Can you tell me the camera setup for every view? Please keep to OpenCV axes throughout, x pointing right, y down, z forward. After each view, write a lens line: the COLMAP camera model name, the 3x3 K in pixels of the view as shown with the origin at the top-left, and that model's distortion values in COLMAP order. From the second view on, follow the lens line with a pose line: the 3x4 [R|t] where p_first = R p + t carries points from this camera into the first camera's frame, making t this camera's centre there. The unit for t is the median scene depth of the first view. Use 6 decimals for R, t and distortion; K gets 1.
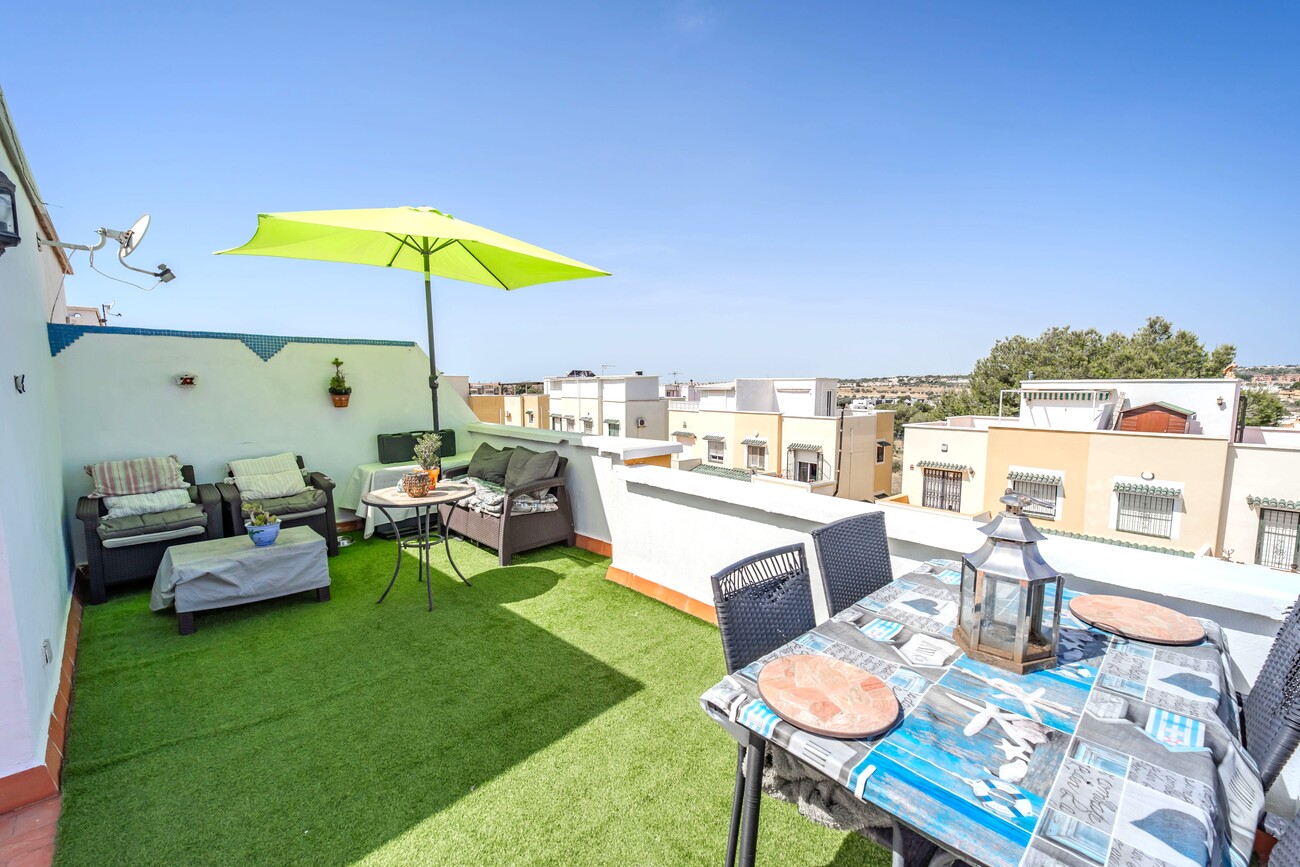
lens RADIAL K [[528.5, 0, 655.6], [0, 528.5, 443.7], [0, 0, 1]] dist [-0.001480, -0.000290]
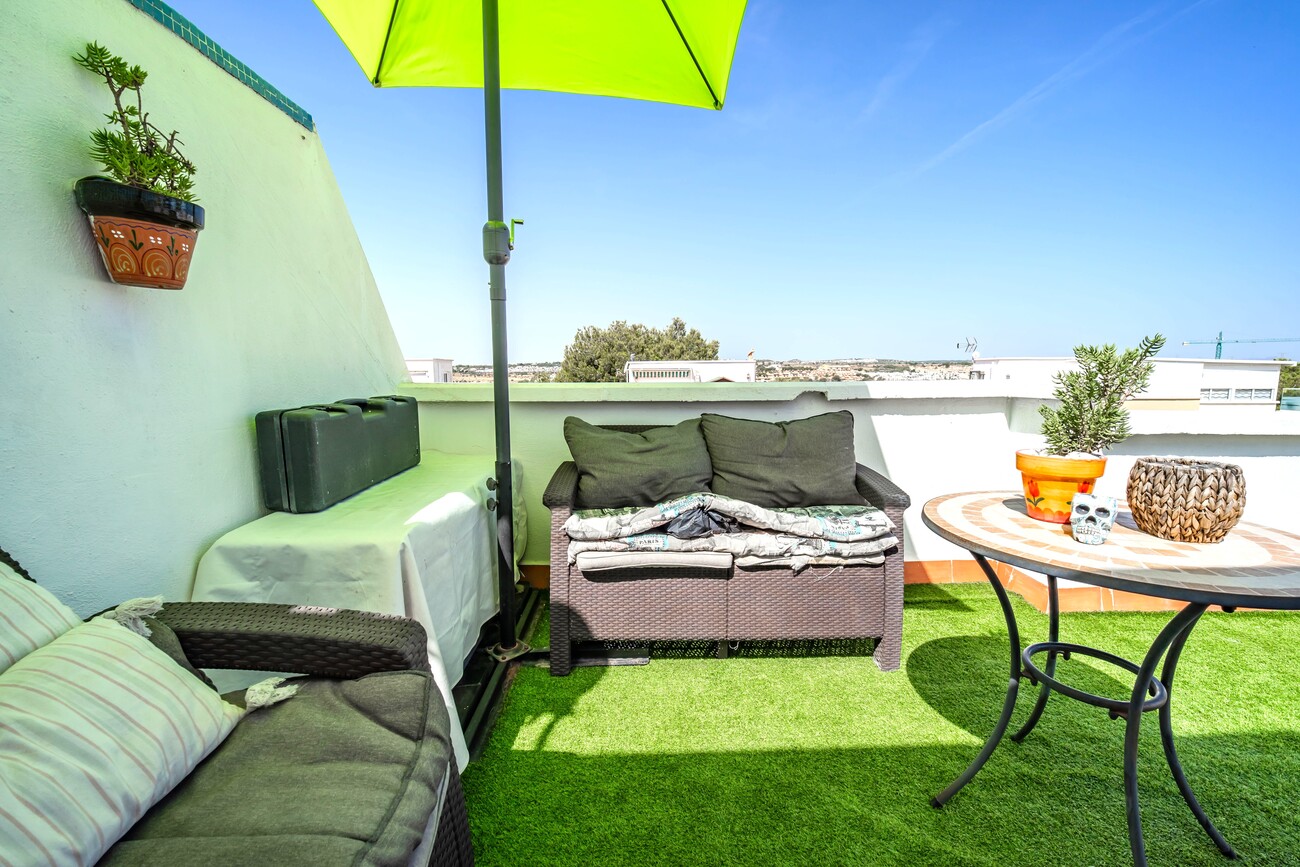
lens RADIAL K [[530.2, 0, 650.0], [0, 530.2, 433.5], [0, 0, 1]] dist [-0.000526, -0.002355]
pose [[0.691182, -0.084098, 0.717771, -0.696369], [0.083235, 0.995860, 0.036529, 0.001330], [-0.717871, 0.034495, 0.695321, 0.796100]]
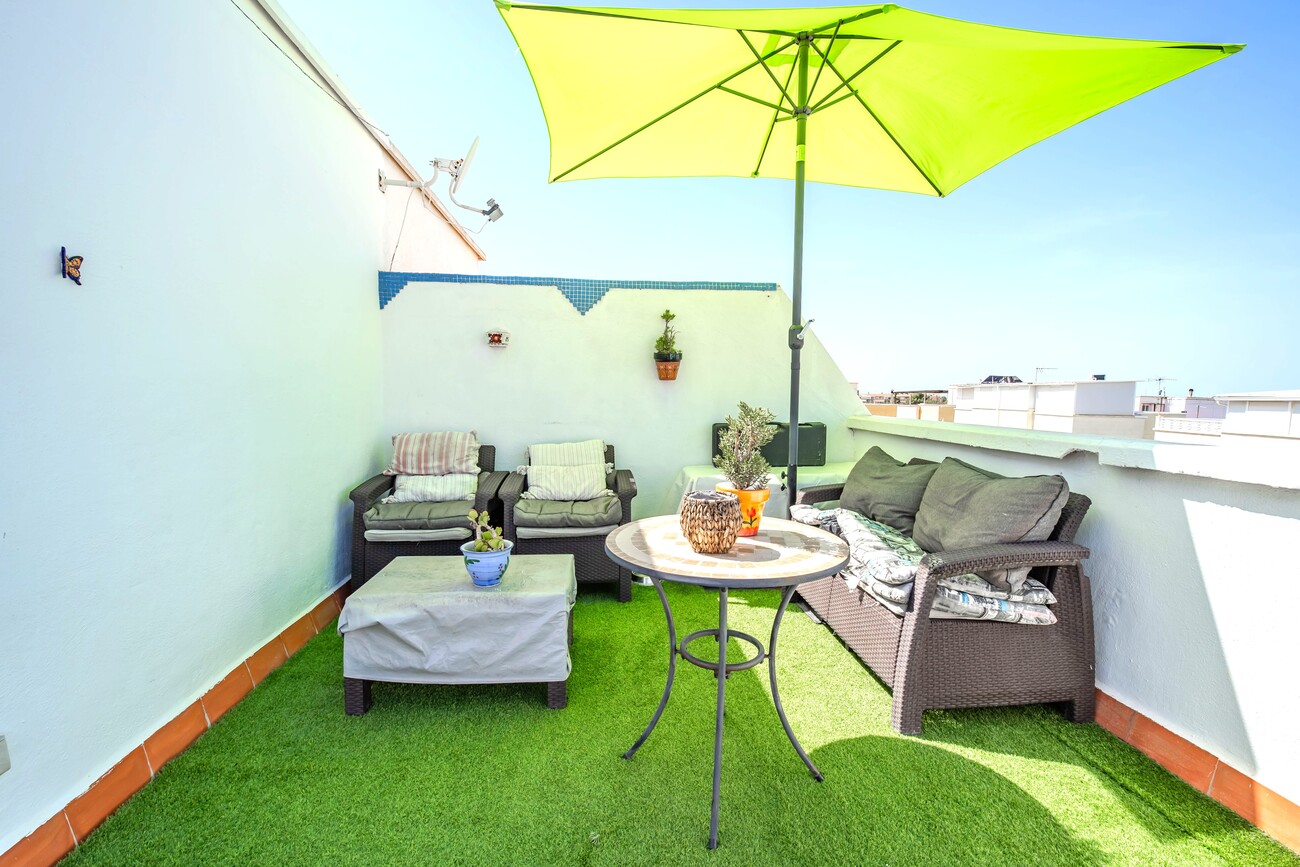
lens RADIAL K [[549.3, 0, 649.2], [0, 549.3, 437.9], [0, 0, 1]] dist [-0.000703, -0.000784]
pose [[0.765150, 0.060995, -0.640956, -0.167803], [-0.082508, 0.996584, -0.003658, 0.012237], [0.638543, 0.055683, 0.767569, 0.496086]]
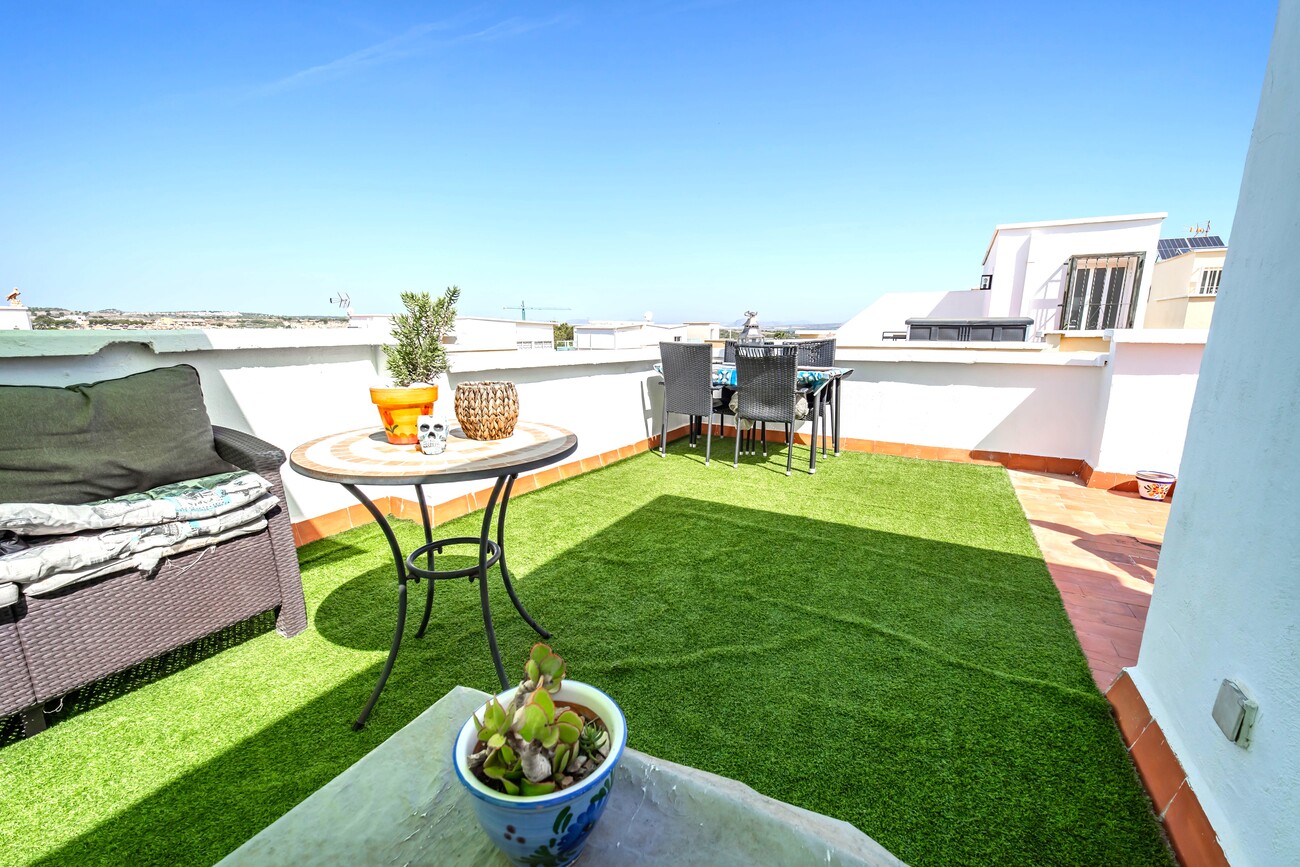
lens RADIAL K [[529.9, 0, 650.0], [0, 529.9, 433.5], [0, 0, 1]] dist [-0.009336, 0.000841]
pose [[-0.278521, -0.184590, 0.942525, -0.703062], [0.104607, 0.969688, 0.220822, 0.012249], [-0.954716, 0.160098, -0.250769, 0.777855]]
